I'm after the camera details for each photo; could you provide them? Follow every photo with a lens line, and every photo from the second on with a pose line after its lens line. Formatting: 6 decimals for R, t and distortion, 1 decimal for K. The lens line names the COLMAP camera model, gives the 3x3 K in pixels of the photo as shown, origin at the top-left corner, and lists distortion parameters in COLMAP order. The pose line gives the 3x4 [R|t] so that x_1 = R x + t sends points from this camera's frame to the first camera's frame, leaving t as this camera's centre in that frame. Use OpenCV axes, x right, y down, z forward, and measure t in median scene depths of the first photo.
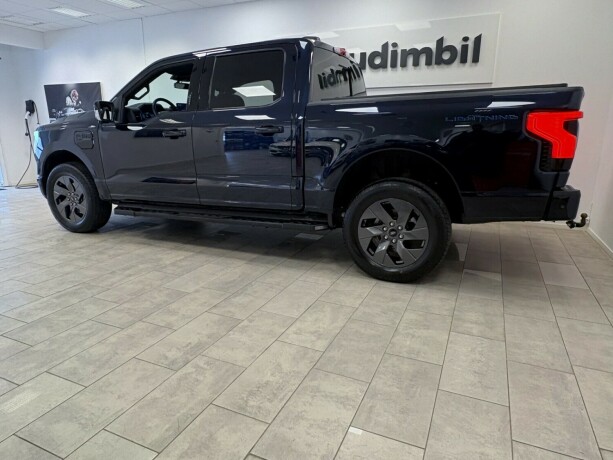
lens RADIAL K [[391.5, 0, 306.2], [0, 391.5, 230.2], [0, 0, 1]] dist [-0.001454, 0.002539]
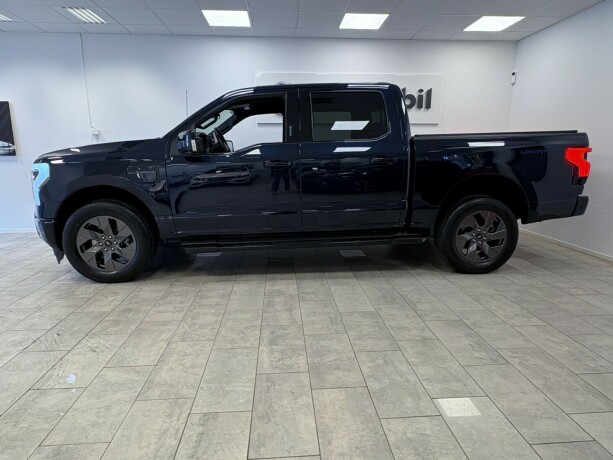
lens RADIAL K [[363.4, 0, 304.5], [0, 363.4, 230.5], [0, 0, 1]] dist [0.004160, -0.000309]
pose [[0.880513, -0.099483, 0.463466, -0.861226], [0.121563, 0.992422, -0.017926, -0.062290], [-0.458171, 0.072125, 0.885933, 0.177984]]
